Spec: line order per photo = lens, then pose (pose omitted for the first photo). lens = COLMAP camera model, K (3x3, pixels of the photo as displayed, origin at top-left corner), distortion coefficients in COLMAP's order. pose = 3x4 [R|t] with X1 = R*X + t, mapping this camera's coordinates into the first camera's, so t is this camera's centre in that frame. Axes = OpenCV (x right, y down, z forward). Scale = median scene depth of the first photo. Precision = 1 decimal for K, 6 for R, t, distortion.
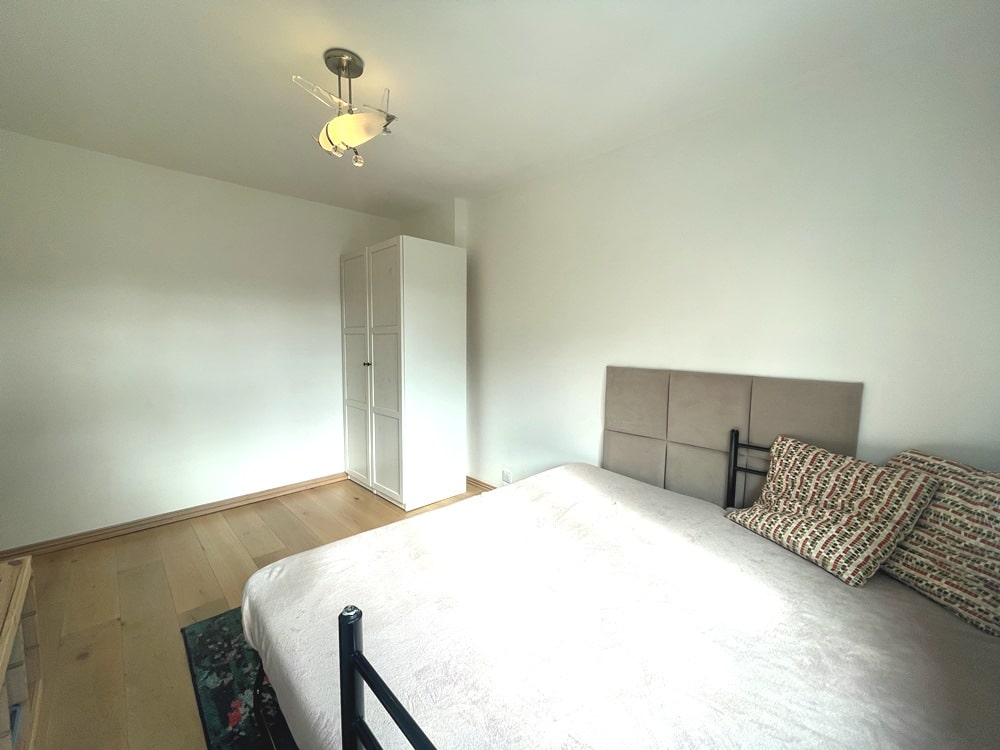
lens RADIAL K [[405.2, 0, 496.8], [0, 405.2, 372.7], [0, 0, 1]] dist [-0.001935, 0.000714]
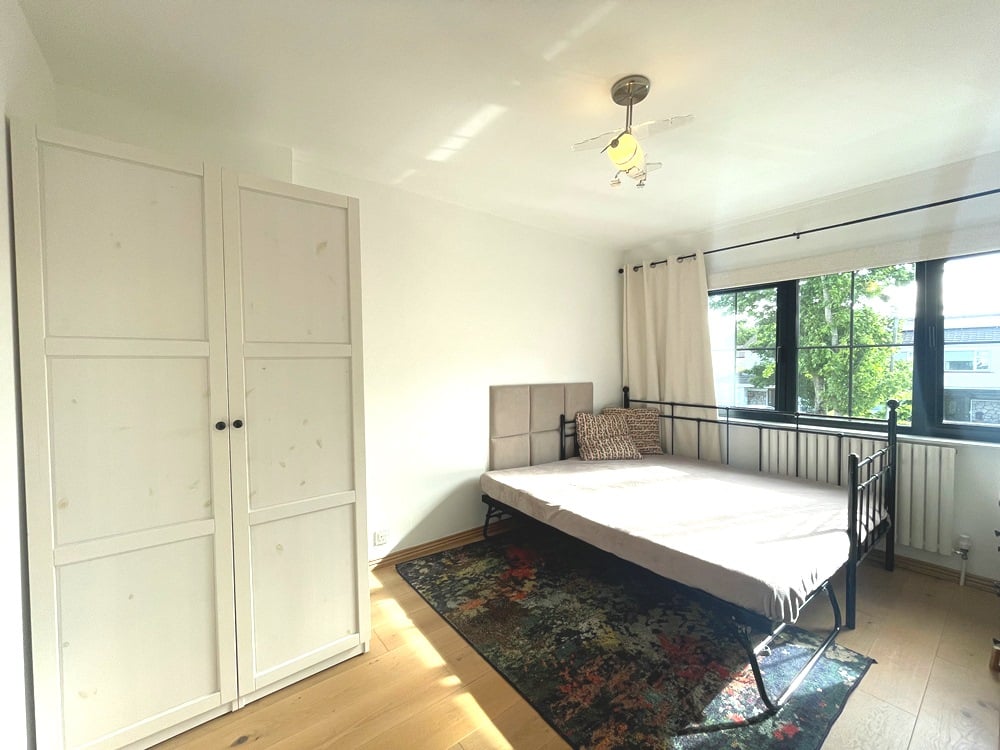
lens RADIAL K [[405.2, 0, 493.2], [0, 405.2, 378.5], [0, 0, 1]] dist [-0.001935, 0.000714]
pose [[0.113459, -0.043390, 0.992595, -1.372366], [0.084794, 0.995824, 0.033839, -0.116615], [-0.989918, 0.080327, 0.116664, 1.240280]]
